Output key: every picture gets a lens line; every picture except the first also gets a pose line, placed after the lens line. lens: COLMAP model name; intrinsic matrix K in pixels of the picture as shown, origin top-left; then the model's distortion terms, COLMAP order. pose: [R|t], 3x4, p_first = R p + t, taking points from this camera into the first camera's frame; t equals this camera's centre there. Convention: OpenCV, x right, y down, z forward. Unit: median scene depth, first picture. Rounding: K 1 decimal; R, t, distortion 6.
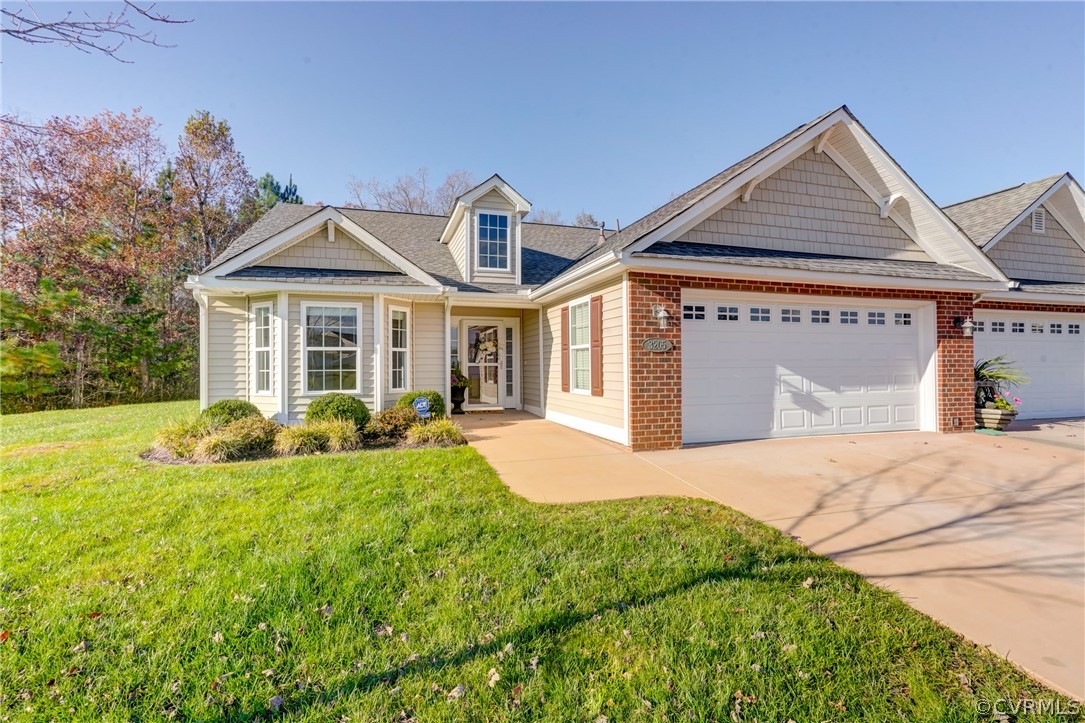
lens RADIAL K [[500.7, 0, 538.3], [0, 500.7, 355.8], [0, 0, 1]] dist [-0.010740, 0.014064]
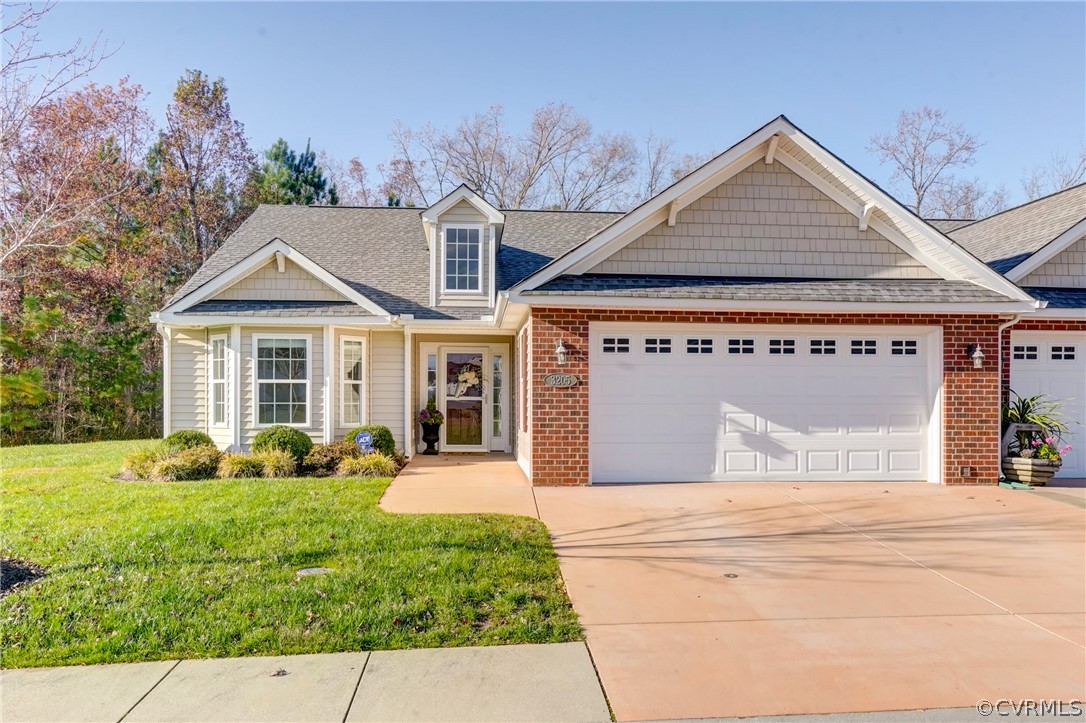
lens RADIAL K [[837.3, 0, 539.1], [0, 837.3, 389.5], [0, 0, 1]] dist [0.014458, -0.000123]
pose [[0.975408, 0.004977, -0.220353, 0.452201], [-0.003273, 0.999962, 0.008096, -0.013035], [0.220385, -0.007175, 0.975387, -0.508284]]
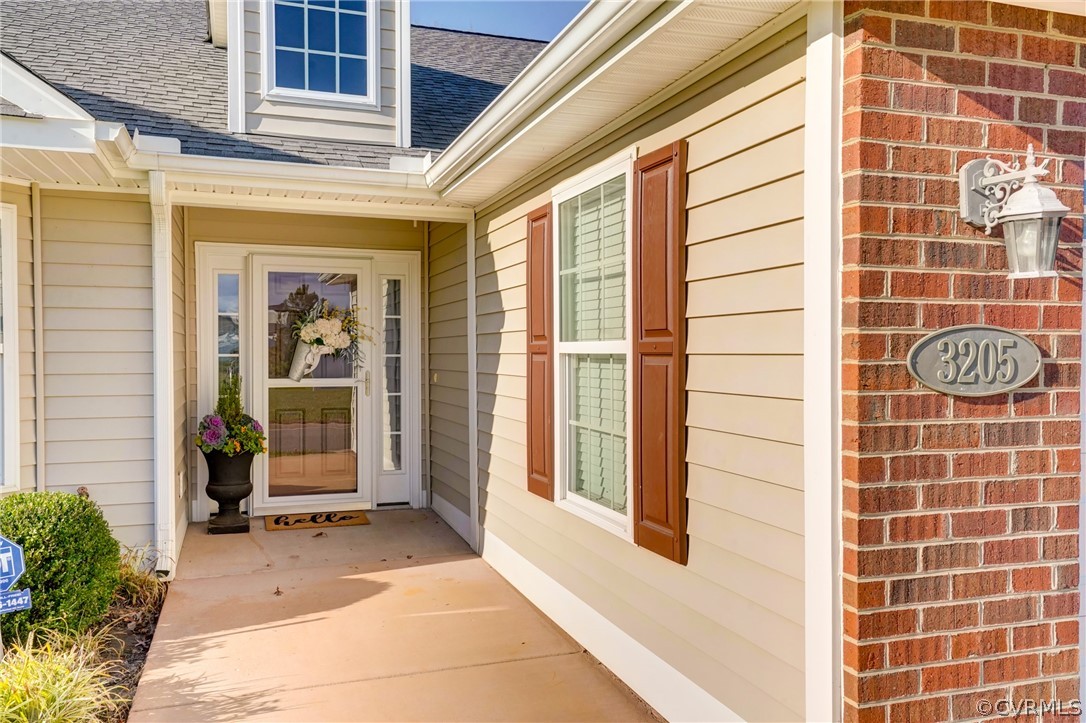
lens RADIAL K [[862.0, 0, 543.0], [0, 862.0, 361.5], [0, 0, 1]] dist [0.054168, 0.001641]
pose [[0.999394, 0.003007, 0.034687, 0.040784], [-0.004223, 0.999377, 0.035048, -0.026482], [-0.034560, -0.035174, 0.998783, 0.525943]]
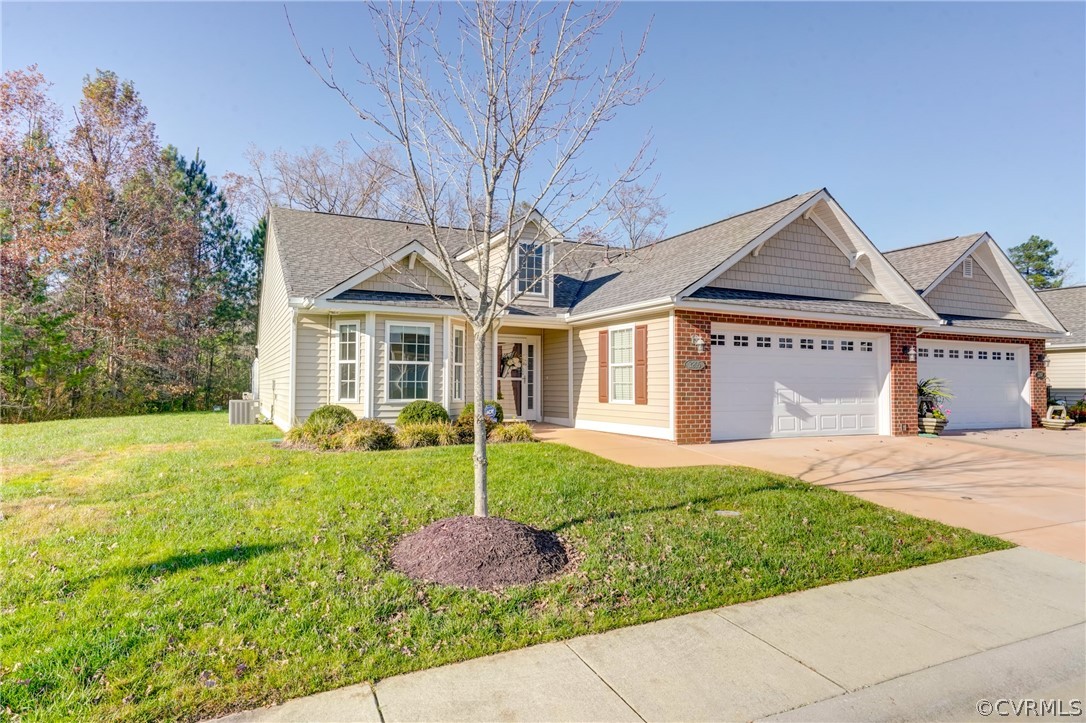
lens RADIAL K [[645.3, 0, 538.6], [0, 645.3, 353.0], [0, 0, 1]] dist [0.000569, 0.026559]
pose [[0.989100, 0.018580, 0.146069, -0.340956], [-0.014362, 0.999450, -0.029880, 0.003850], [-0.146544, 0.027456, 0.988823, -0.512174]]
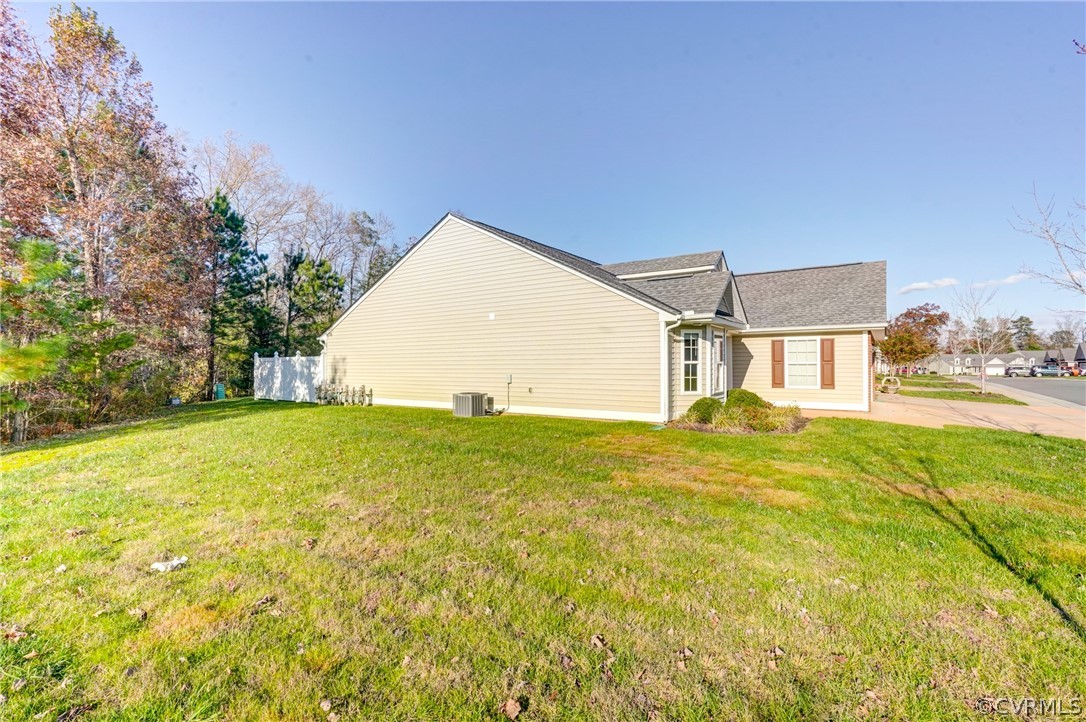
lens RADIAL K [[501.2, 0, 538.8], [0, 501.2, 355.3], [0, 0, 1]] dist [-0.010740, 0.014064]
pose [[0.789343, 0.017154, 0.613712, -1.805302], [-0.016500, 0.999841, -0.006725, -0.017026], [-0.613730, -0.004818, 0.789501, 0.130931]]
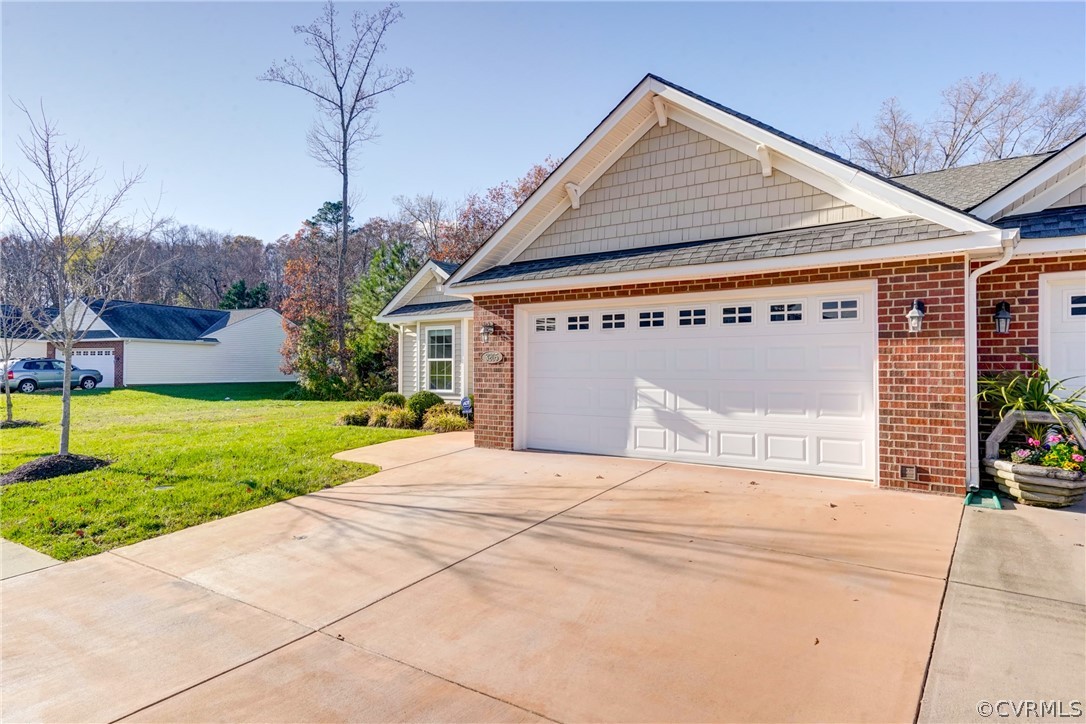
lens RADIAL K [[645.3, 0, 538.6], [0, 645.3, 353.5], [0, 0, 1]] dist [0.000569, 0.026559]
pose [[0.589726, -0.014248, -0.807478, 1.208174], [0.009652, 0.999897, -0.010594, -0.010197], [0.807546, -0.001546, 0.589803, 0.168523]]
